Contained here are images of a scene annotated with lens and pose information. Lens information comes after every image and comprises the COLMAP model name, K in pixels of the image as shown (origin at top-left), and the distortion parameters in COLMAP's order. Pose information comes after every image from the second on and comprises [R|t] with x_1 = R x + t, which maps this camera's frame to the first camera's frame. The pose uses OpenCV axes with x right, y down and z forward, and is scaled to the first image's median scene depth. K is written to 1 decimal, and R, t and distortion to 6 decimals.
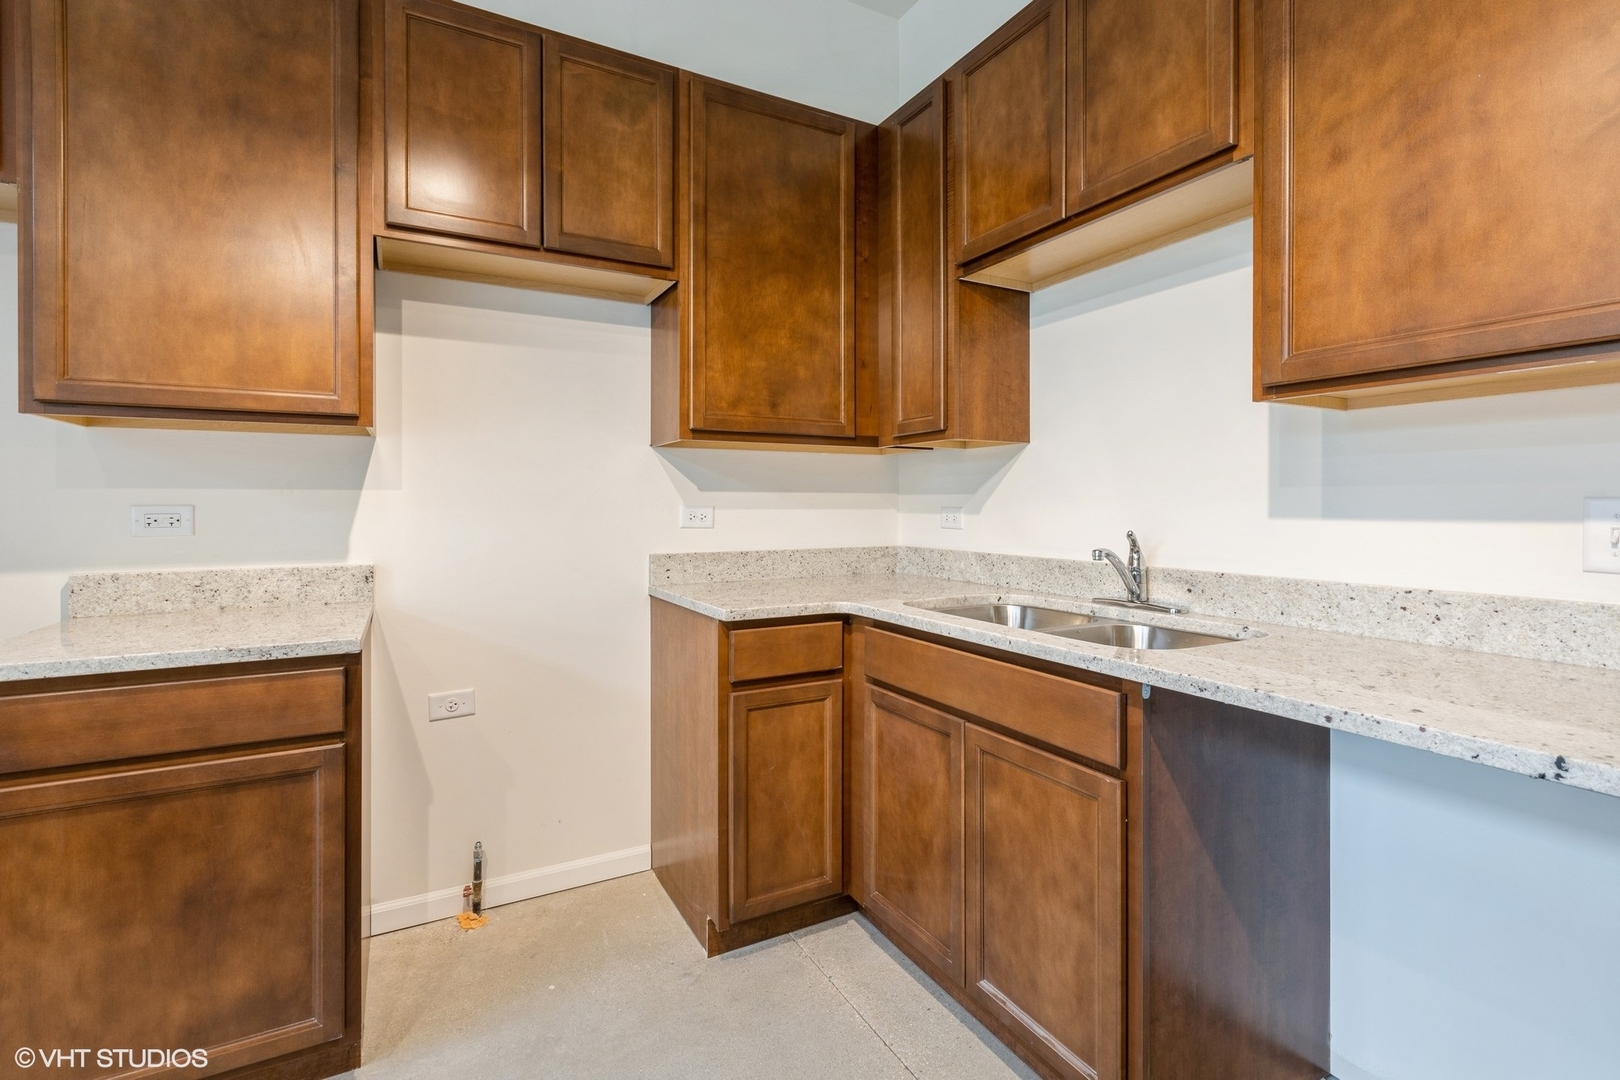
lens RADIAL K [[727.3, 0, 795.2], [0, 727.3, 506.2], [0, 0, 1]] dist [0.000293, -0.000985]
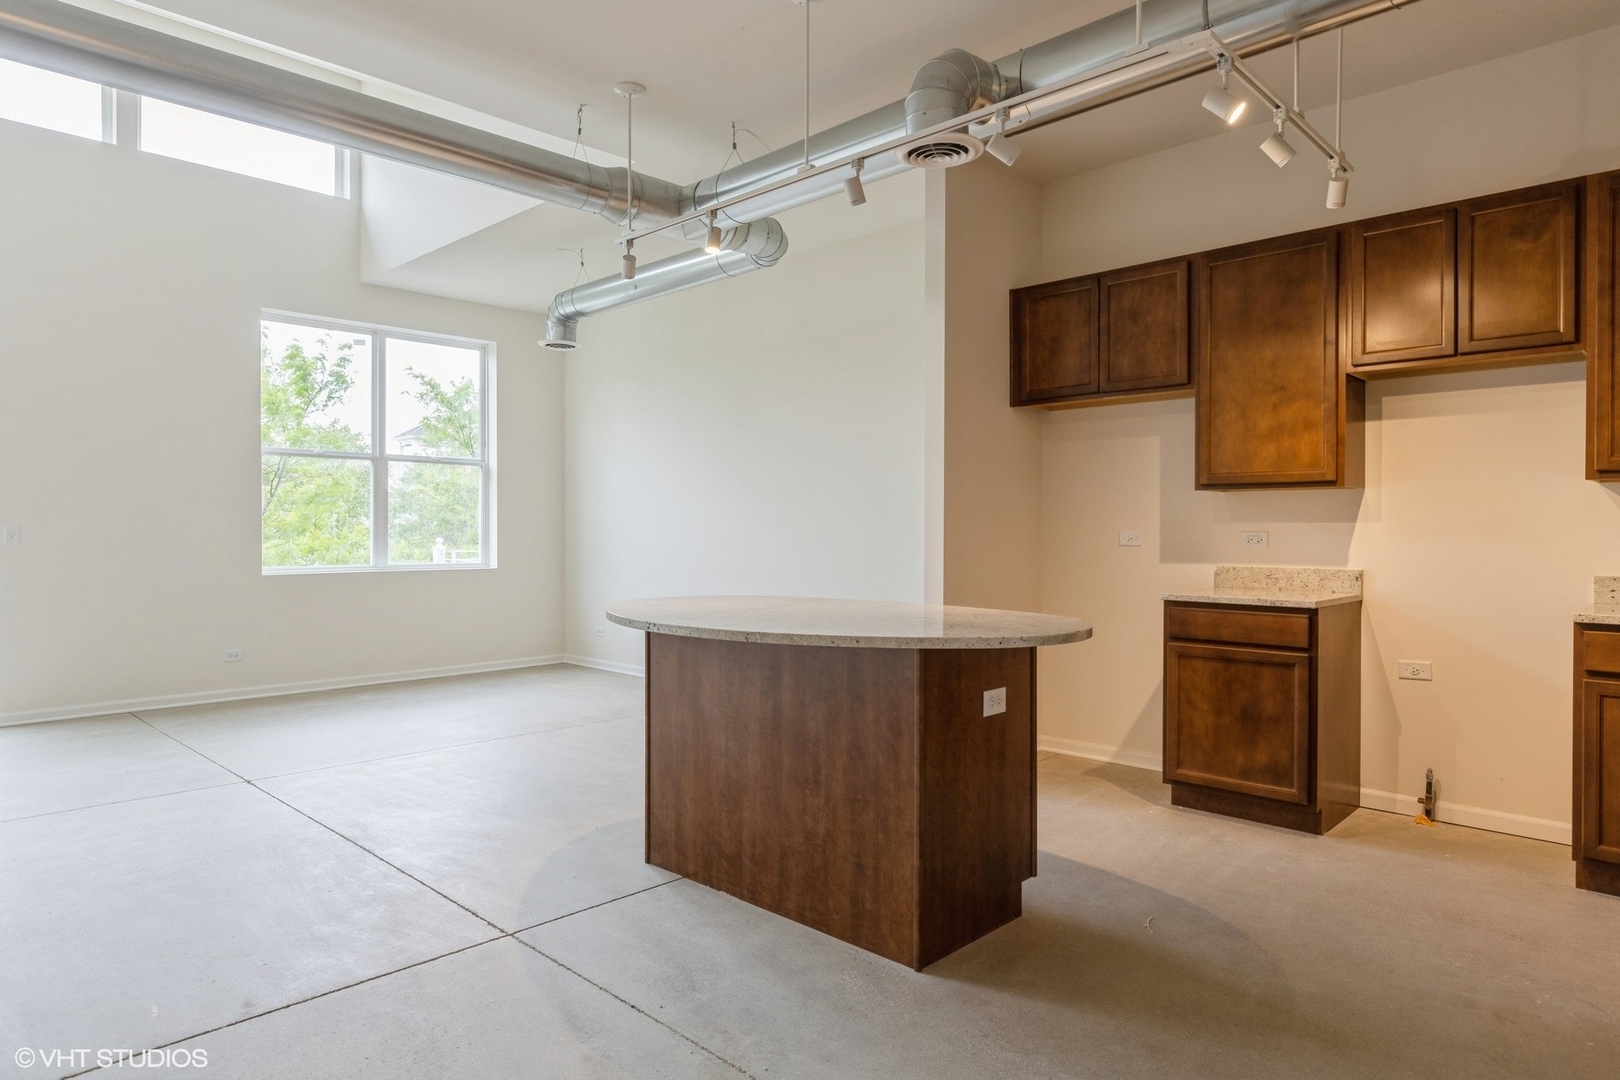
lens RADIAL K [[978.2, 0, 805.5], [0, 978.2, 533.6], [0, 0, 1]] dist [0.003437, -0.000562]
pose [[0.307007, 0.006413, -0.951686, 1.143524], [-0.003549, 0.999978, 0.005594, -0.006262], [0.951701, 0.001660, 0.307023, -0.853253]]
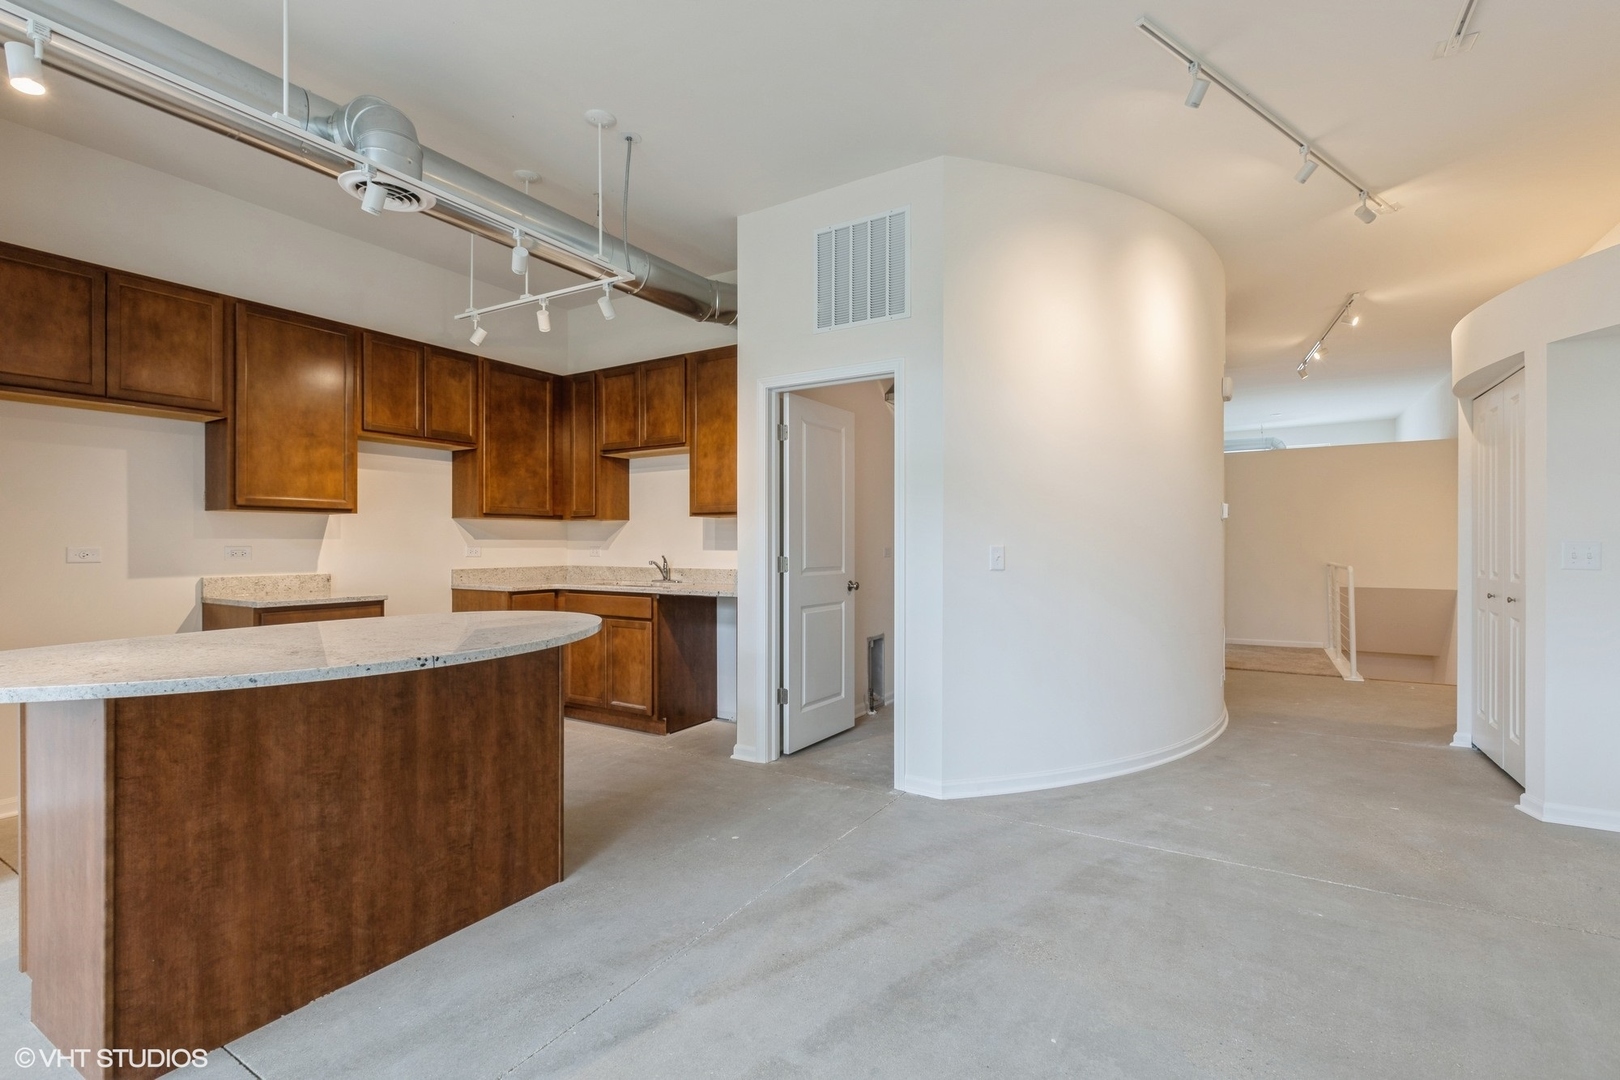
lens RADIAL K [[727.3, 0, 810.6], [0, 727.3, 549.2], [0, 0, 1]] dist [0.000293, -0.000985]
pose [[0.858189, -0.003310, 0.513324, -0.499234], [0.000399, 0.999983, 0.005782, -0.004559], [-0.513334, -0.004757, 0.858176, -1.715630]]
